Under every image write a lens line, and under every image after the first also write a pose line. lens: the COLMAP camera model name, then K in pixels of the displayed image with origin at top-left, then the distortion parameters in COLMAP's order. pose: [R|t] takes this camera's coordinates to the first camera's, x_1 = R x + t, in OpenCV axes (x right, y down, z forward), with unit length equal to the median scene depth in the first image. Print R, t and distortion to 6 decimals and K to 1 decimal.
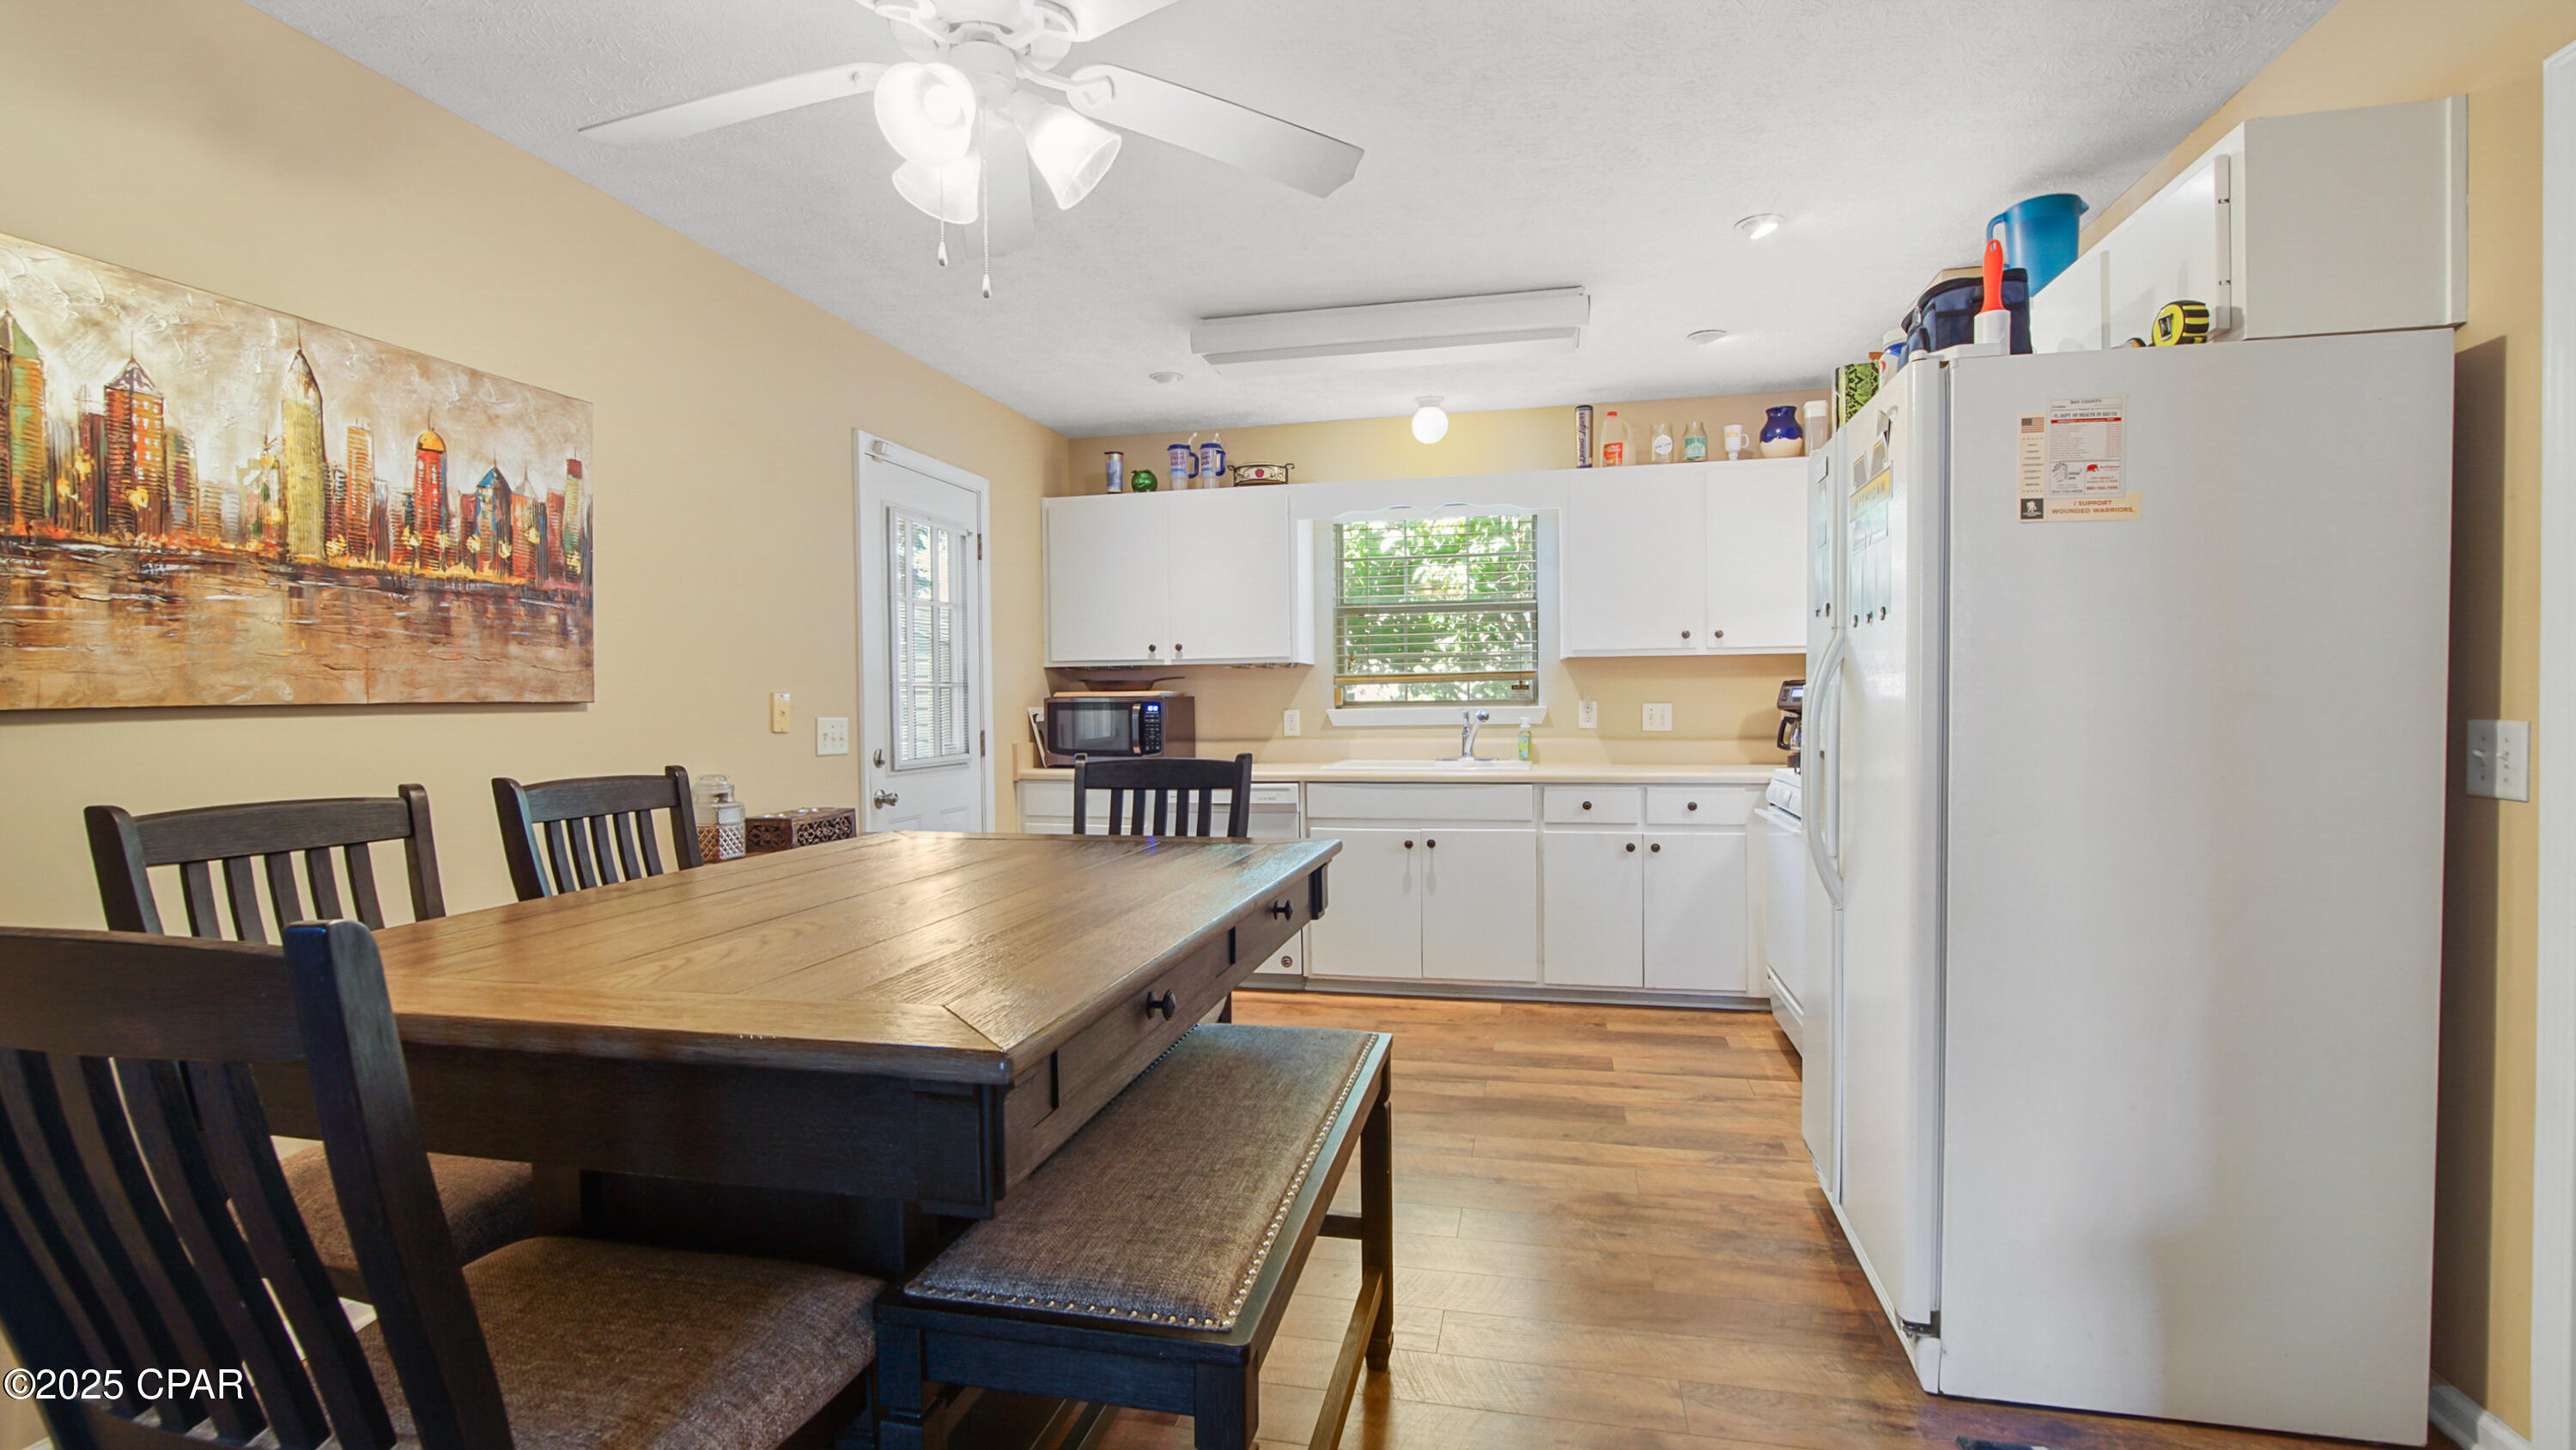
lens RADIAL K [[1203.1, 0, 1287.8], [0, 1203.1, 718.3], [0, 0, 1]] dist [-0.003837, 0.000008]
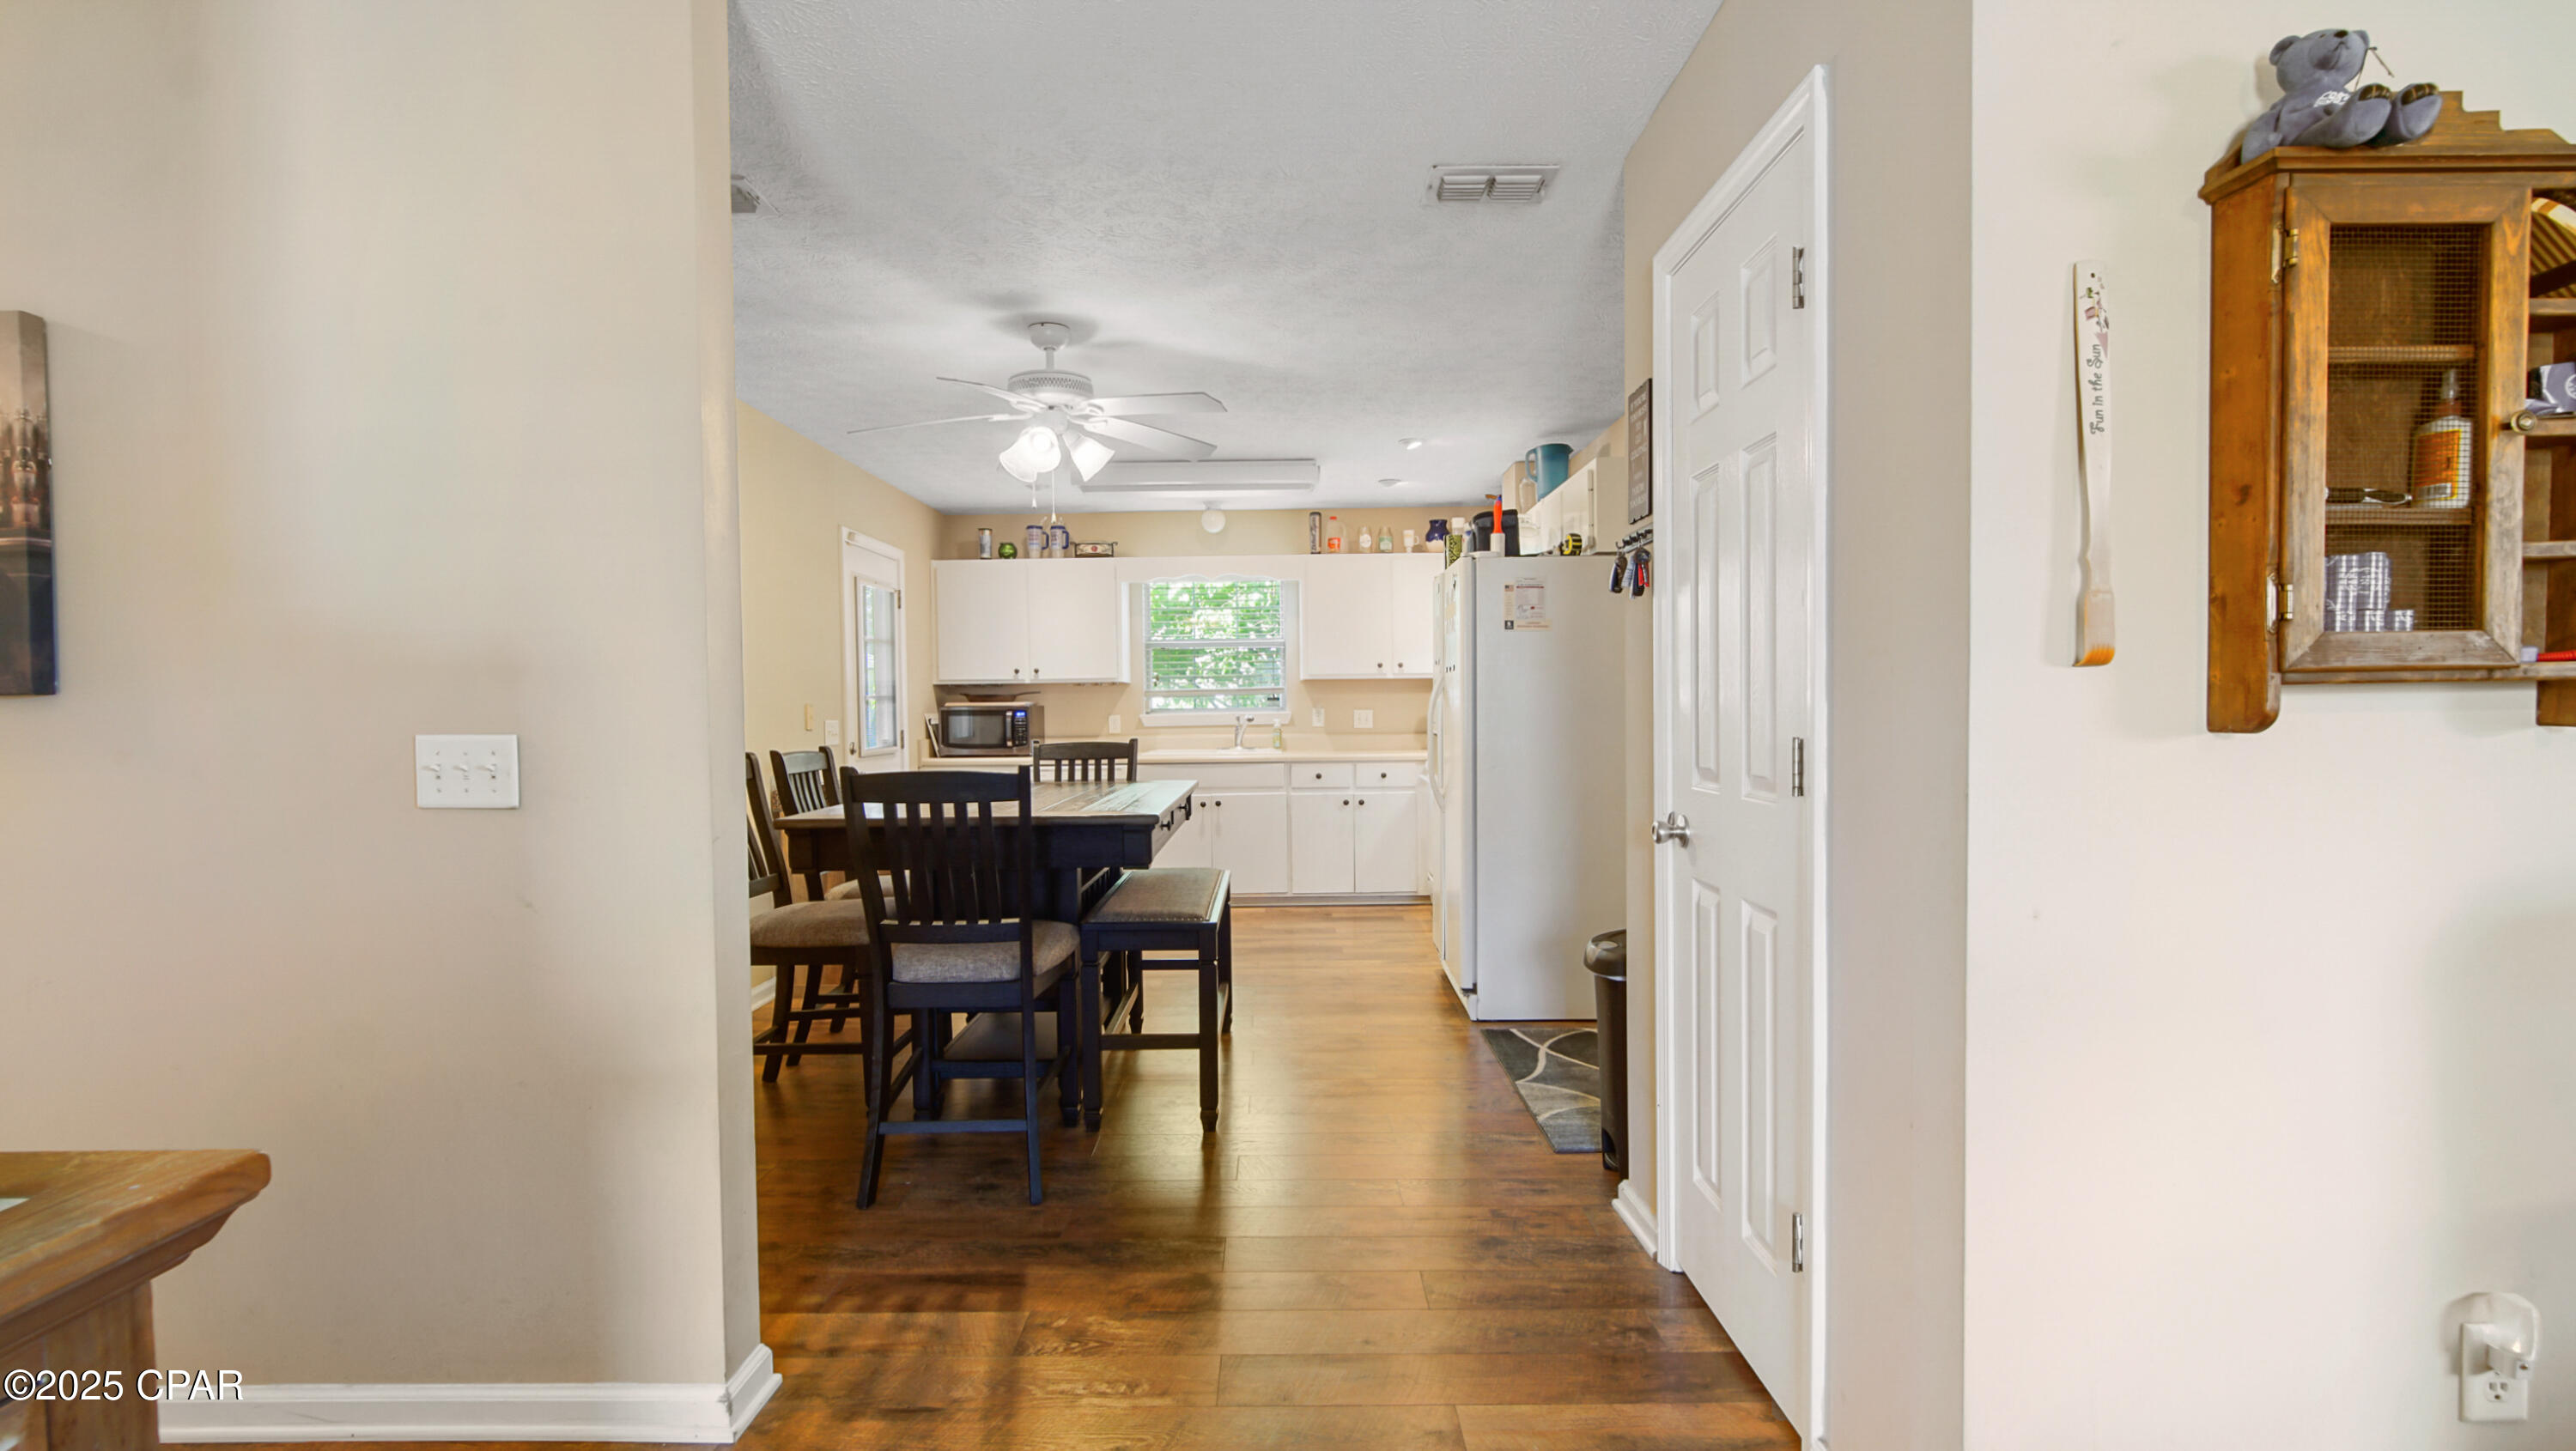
lens RADIAL K [[1203.1, 0, 1287.0], [0, 1203.1, 727.4], [0, 0, 1]] dist [-0.003837, 0.000008]
pose [[0.975224, -0.004990, 0.221164, -0.119997], [0.004728, 0.999987, 0.001714, 0.006343], [-0.221169, -0.000626, 0.975235, -0.452057]]
